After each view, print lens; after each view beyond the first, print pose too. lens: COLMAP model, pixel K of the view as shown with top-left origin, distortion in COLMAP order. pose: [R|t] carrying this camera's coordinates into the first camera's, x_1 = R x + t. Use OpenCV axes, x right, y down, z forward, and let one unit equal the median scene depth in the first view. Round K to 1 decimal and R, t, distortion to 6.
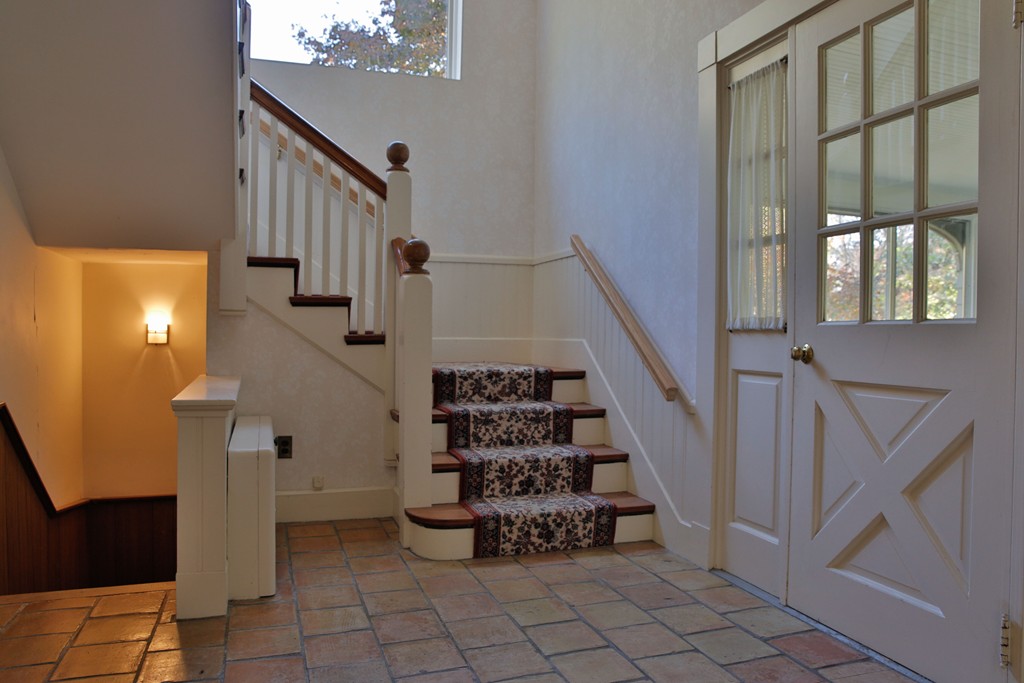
lens RADIAL K [[750.6, 0, 505.3], [0, 750.6, 333.8], [0, 0, 1]] dist [-0.061942, 0.024469]
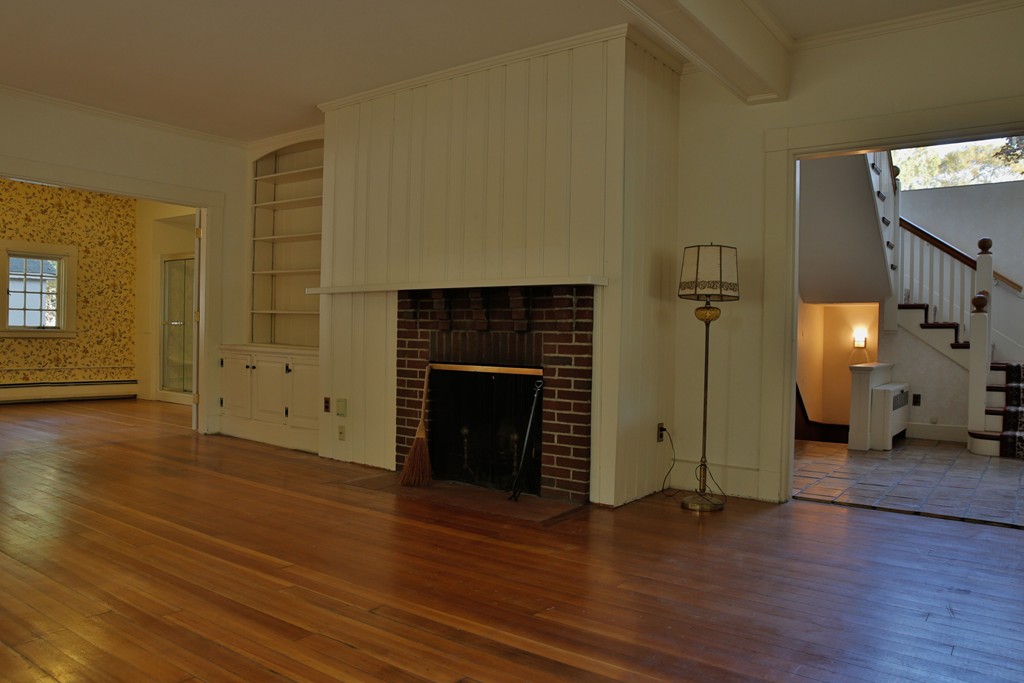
lens RADIAL K [[750.6, 0, 505.2], [0, 750.6, 338.2], [0, 0, 1]] dist [-0.061942, 0.024469]
pose [[0.575437, 0.004268, -0.817835, 0.667451], [-0.016791, 0.999837, -0.006596, 0.019827], [0.817674, 0.017528, 0.575415, -1.008809]]
